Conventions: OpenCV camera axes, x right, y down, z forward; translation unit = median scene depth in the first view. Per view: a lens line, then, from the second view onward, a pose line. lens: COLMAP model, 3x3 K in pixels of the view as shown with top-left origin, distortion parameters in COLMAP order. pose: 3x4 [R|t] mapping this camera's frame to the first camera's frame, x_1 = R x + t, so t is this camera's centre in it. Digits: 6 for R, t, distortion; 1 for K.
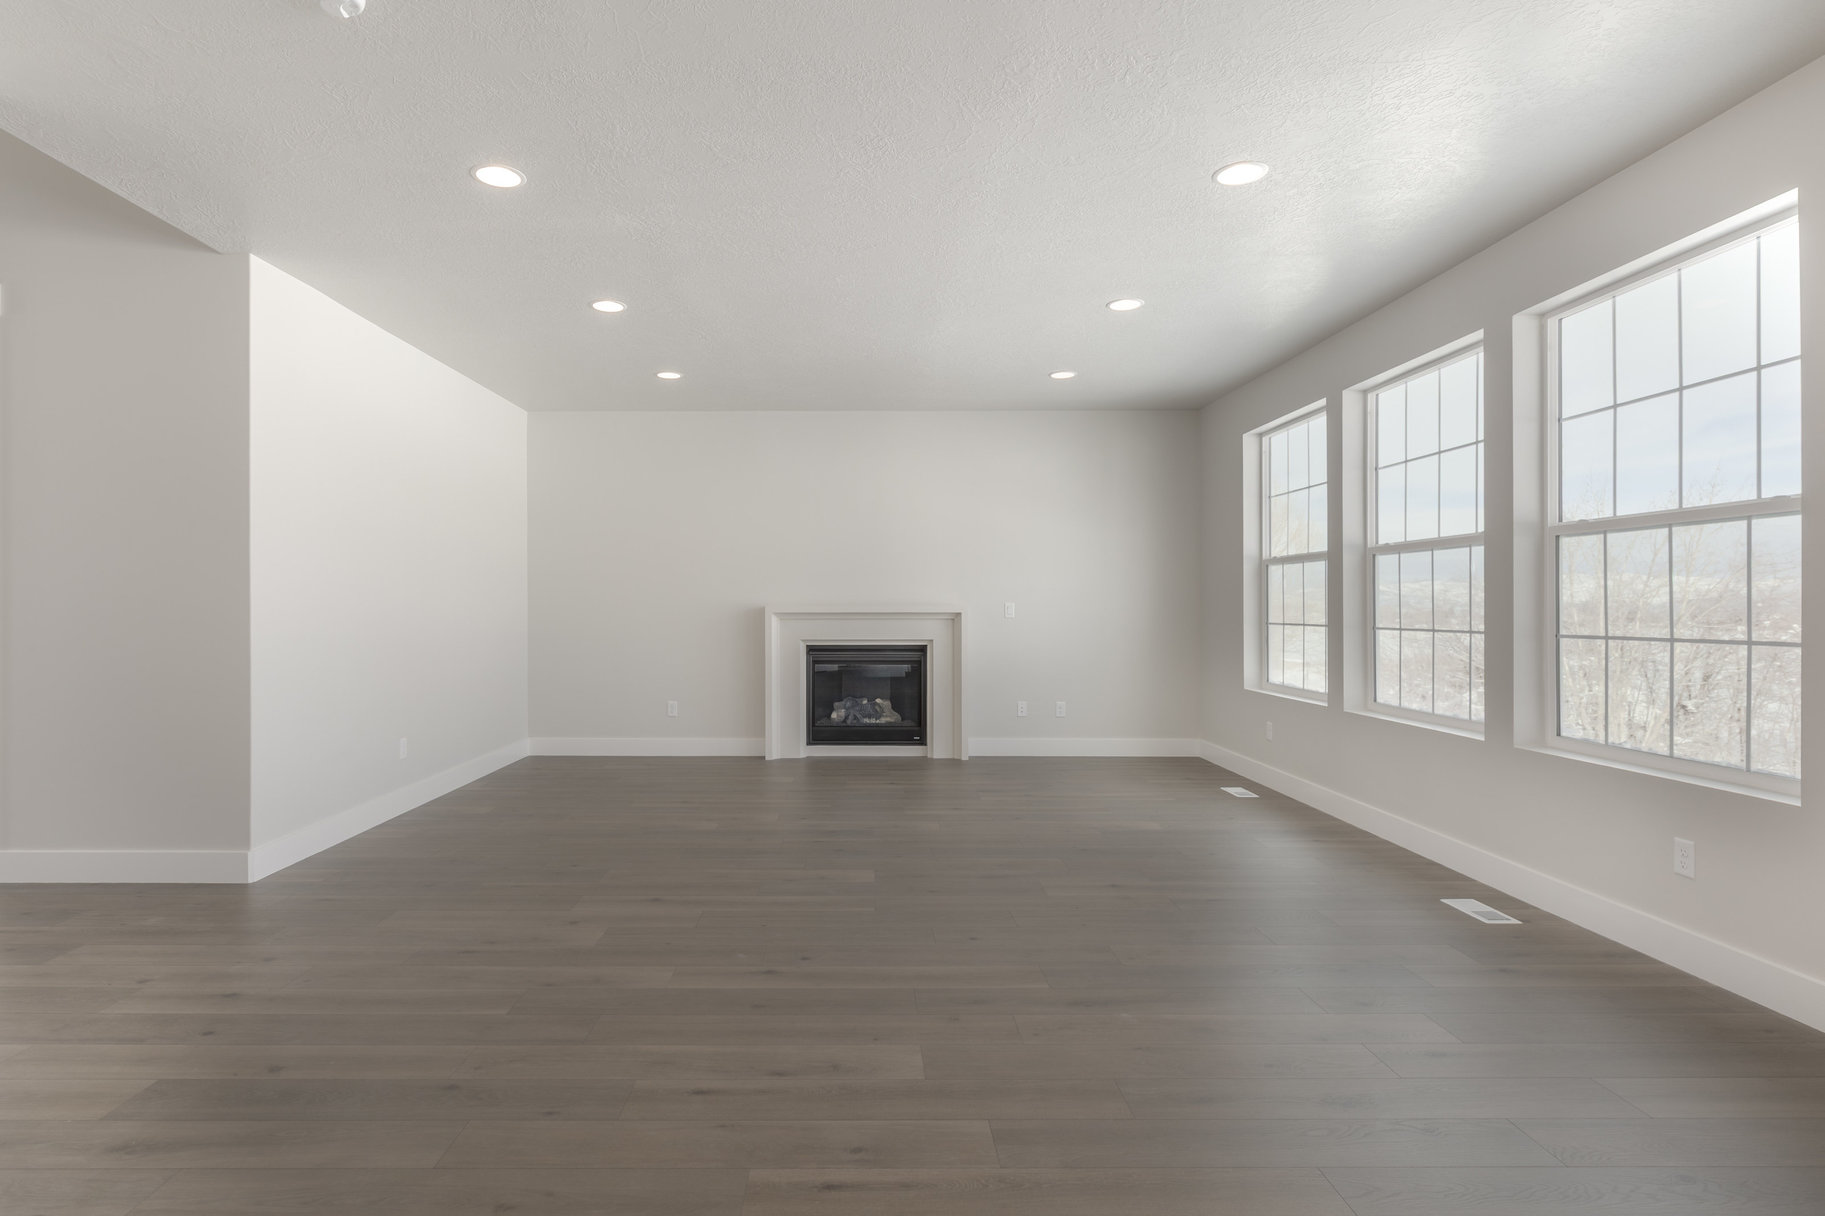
lens RADIAL K [[965.3, 0, 909.7], [0, 965.3, 607.7], [0, 0, 1]] dist [-0.005245, -0.000239]
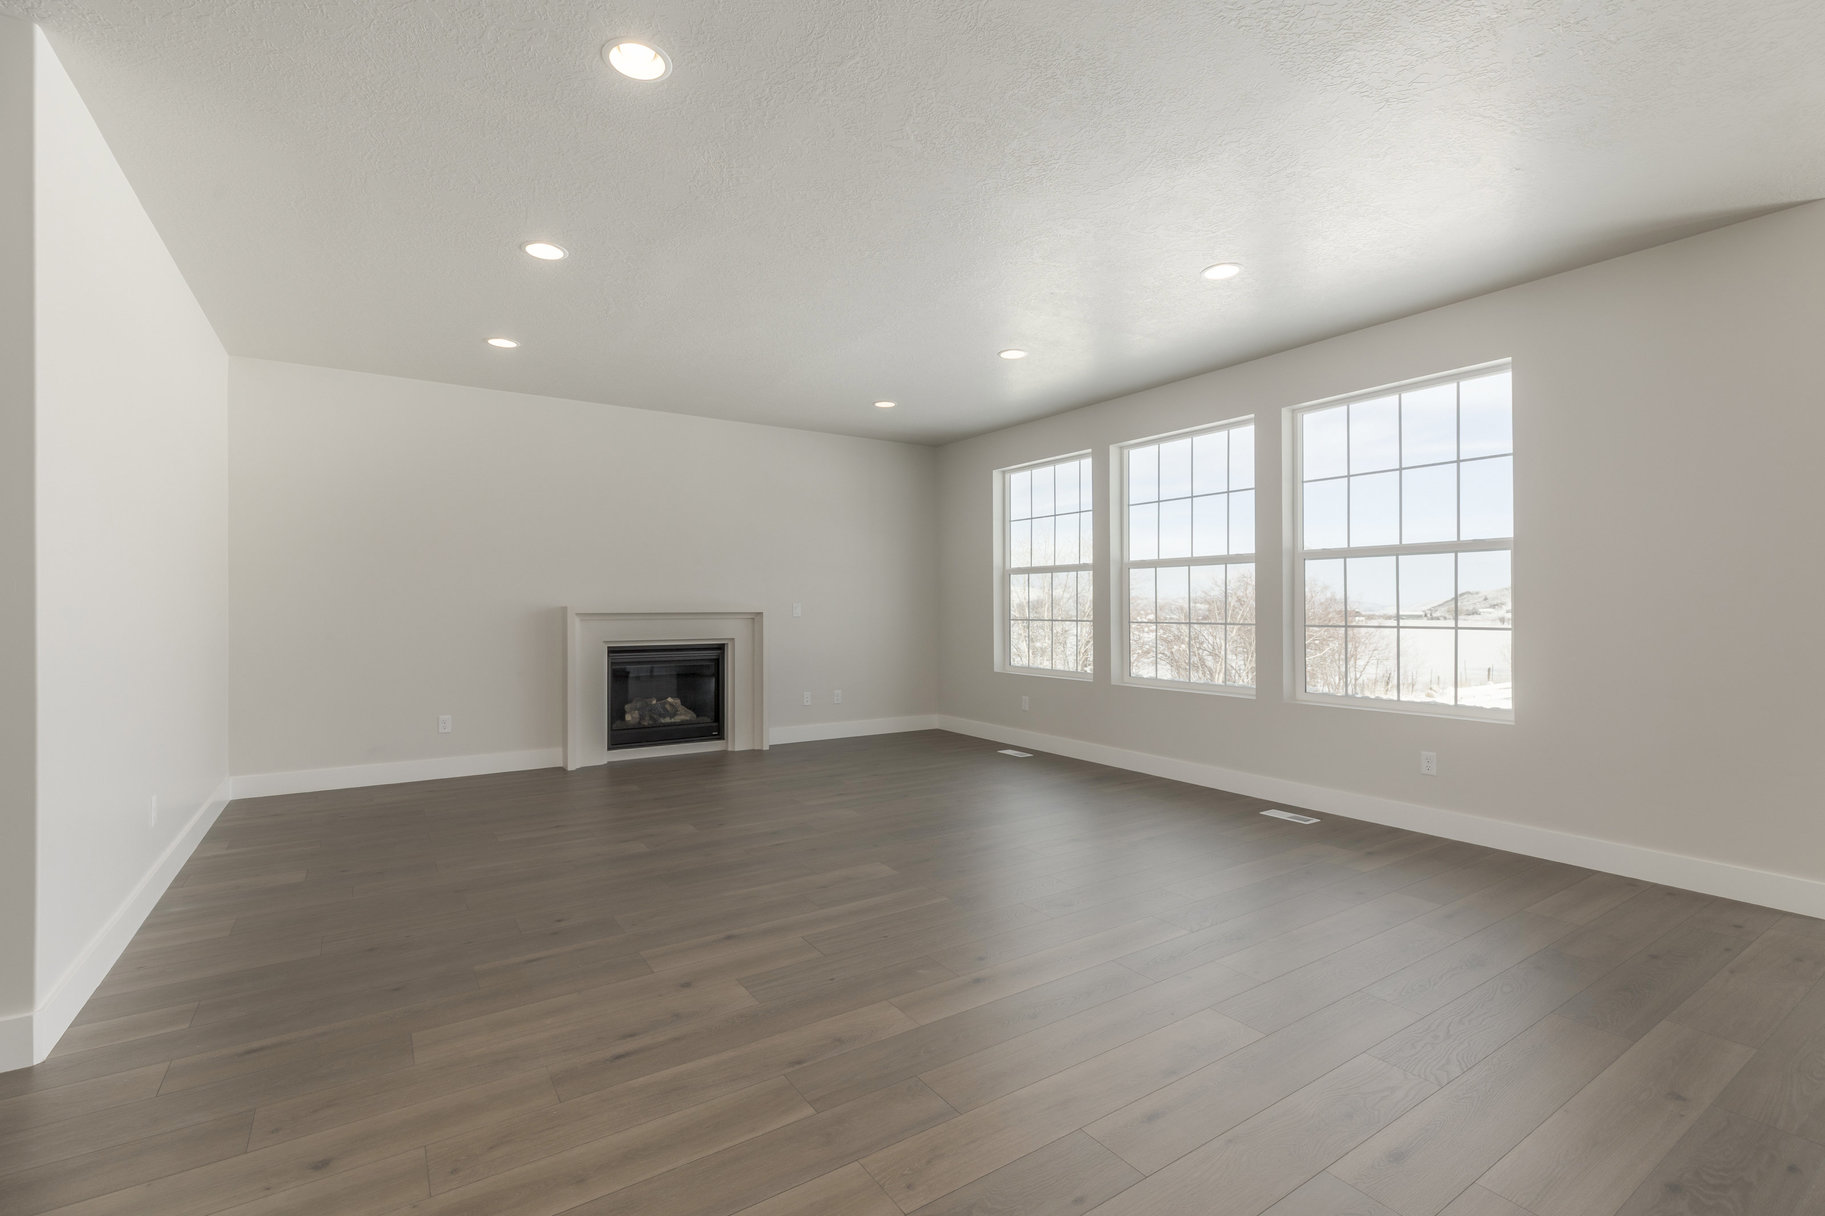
lens RADIAL K [[810.3, 0, 901.3], [0, 810.3, 592.3], [0, 0, 1]] dist [0.001852, -0.000226]
pose [[0.837000, 0.009102, 0.547128, -0.307769], [0.001372, 0.999824, -0.018732, 0.000366], [-0.547202, 0.016429, 0.836840, 0.162858]]
